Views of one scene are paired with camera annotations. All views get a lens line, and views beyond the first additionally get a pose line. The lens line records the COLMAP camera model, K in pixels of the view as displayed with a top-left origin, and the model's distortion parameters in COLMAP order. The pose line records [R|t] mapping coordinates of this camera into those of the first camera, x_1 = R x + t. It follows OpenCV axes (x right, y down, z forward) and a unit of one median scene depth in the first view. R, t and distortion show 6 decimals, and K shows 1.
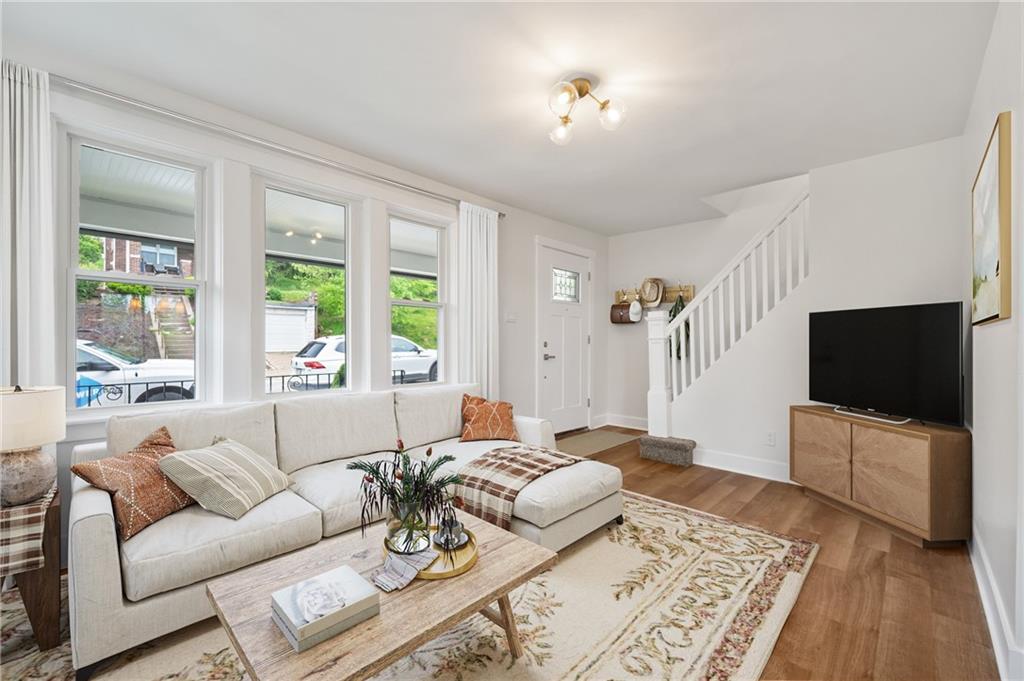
lens RADIAL K [[433.6, 0, 512.0], [0, 433.6, 340.5], [0, 0, 1]] dist [-0.002173, -0.000045]
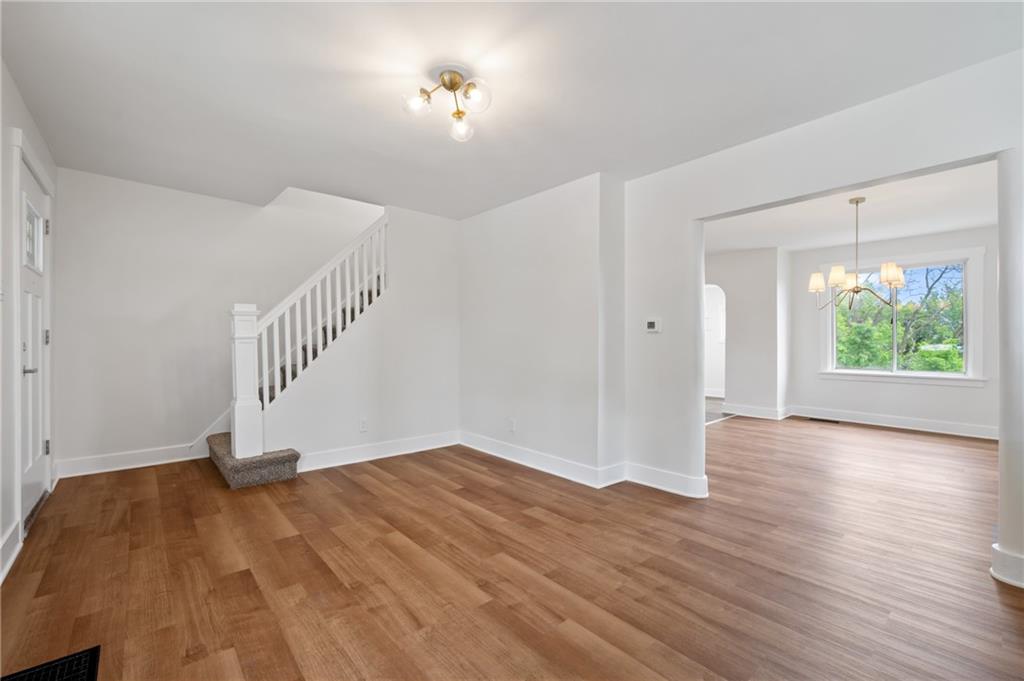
lens RADIAL K [[433.6, 0, 512.0], [0, 433.6, 340.5], [0, 0, 1]] dist [-0.002173, -0.000045]
pose [[0.101065, -0.002141, 0.994877, -0.515371], [-0.001288, 0.999997, 0.002283, -0.003123], [-0.994879, -0.001512, 0.101062, 0.498310]]
